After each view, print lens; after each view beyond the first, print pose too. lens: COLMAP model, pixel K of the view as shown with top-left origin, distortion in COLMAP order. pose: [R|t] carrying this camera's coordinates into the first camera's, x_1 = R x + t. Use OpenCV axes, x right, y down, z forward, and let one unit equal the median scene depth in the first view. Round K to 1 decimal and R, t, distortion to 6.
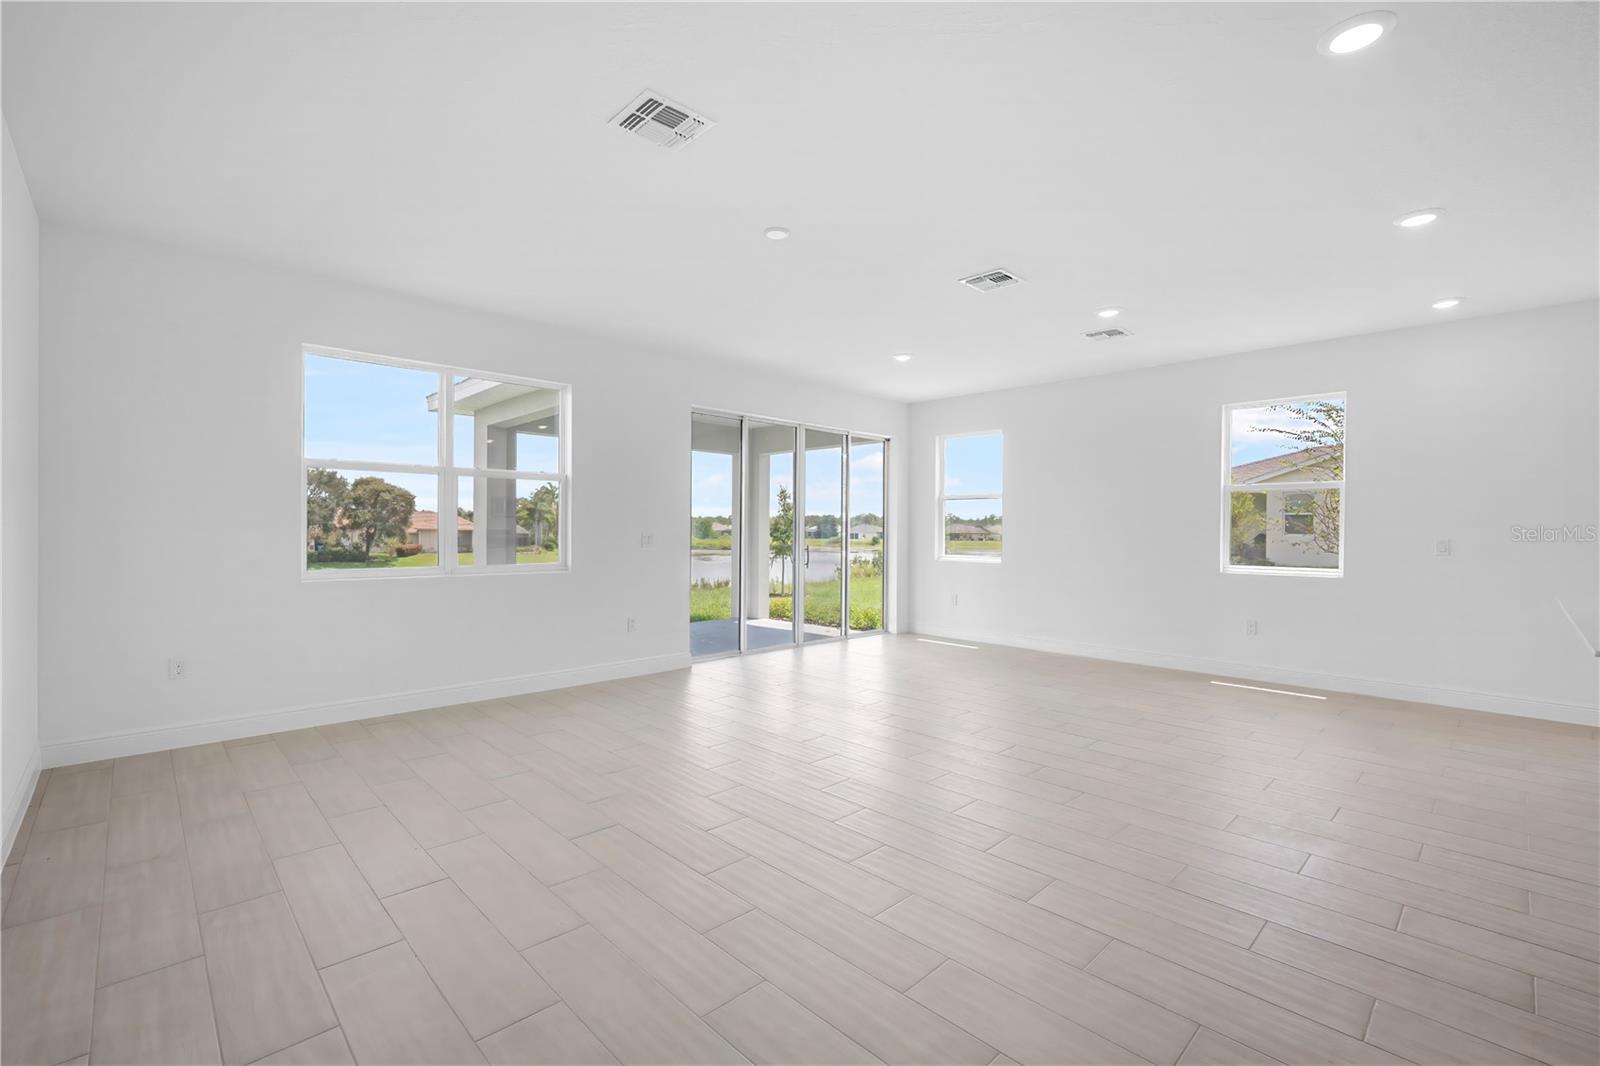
lens RADIAL K [[740.4, 0, 788.2], [0, 740.4, 534.0], [0, 0, 1]] dist [-0.001387, 0.000070]
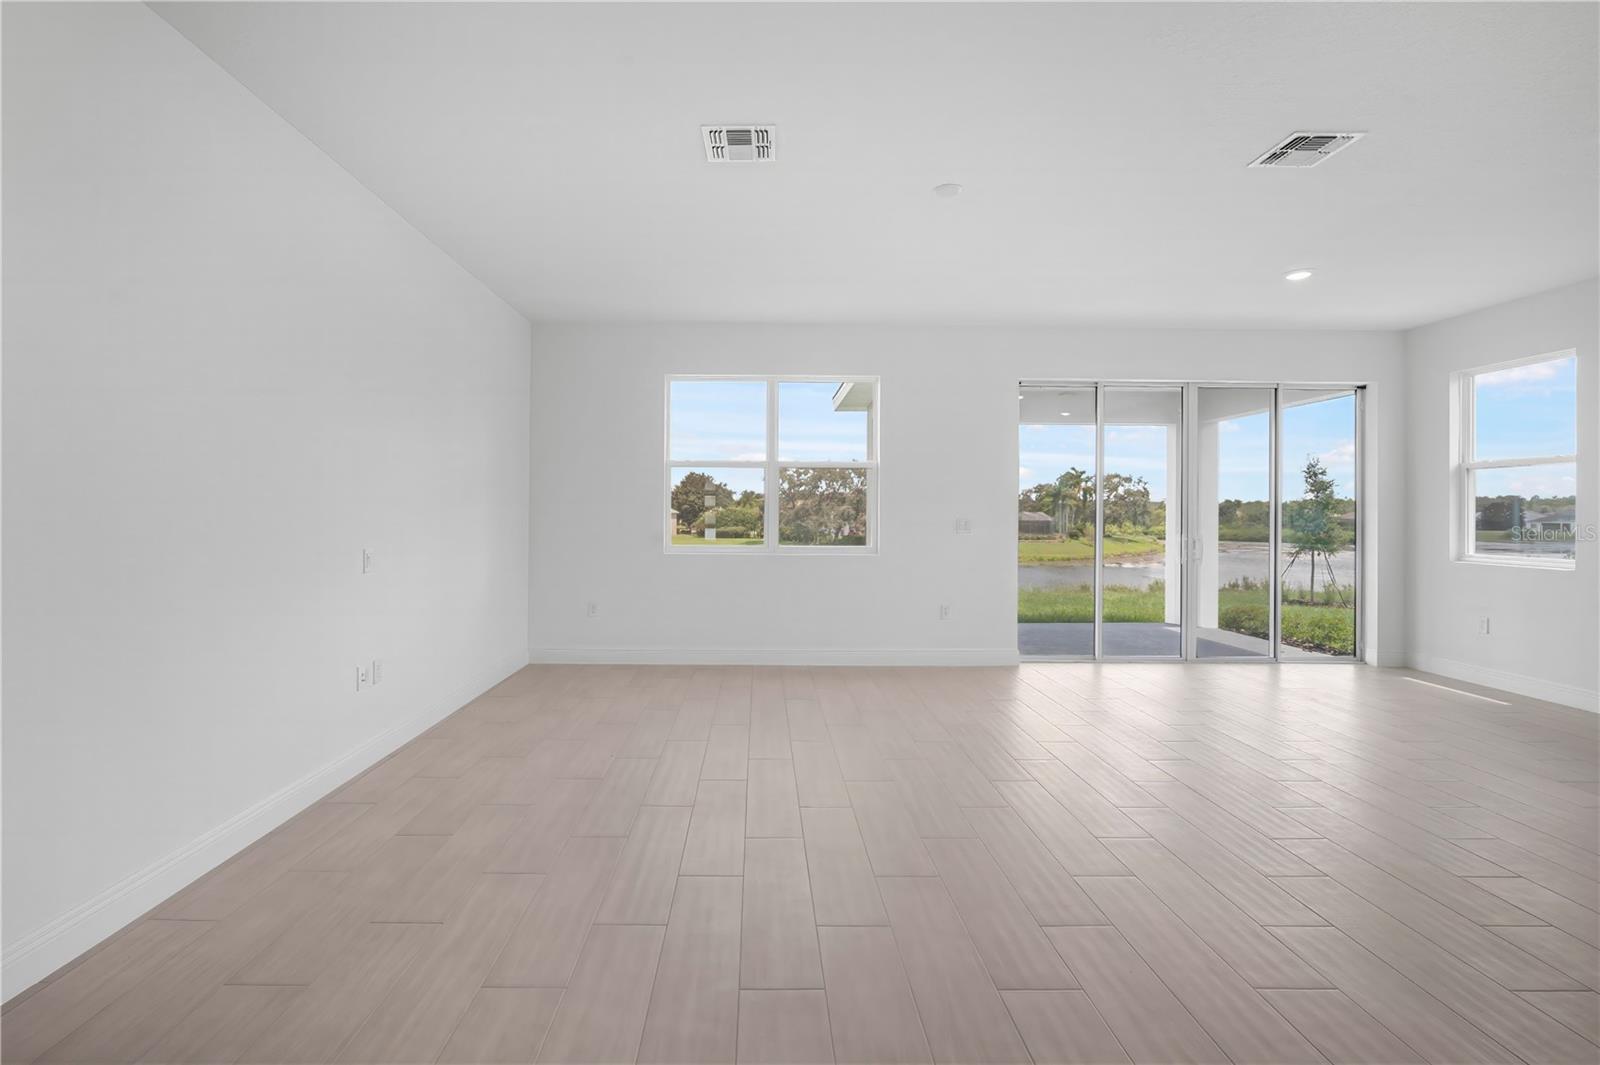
lens RADIAL K [[790.0, 0, 803.0], [0, 790.0, 518.0], [0, 0, 1]] dist [0.004151, 0.002004]
pose [[0.710581, 0.001730, -0.703613, 0.286306], [-0.005284, 0.999982, -0.002878, 0.001354], [0.703596, 0.005763, 0.710577, 0.094432]]
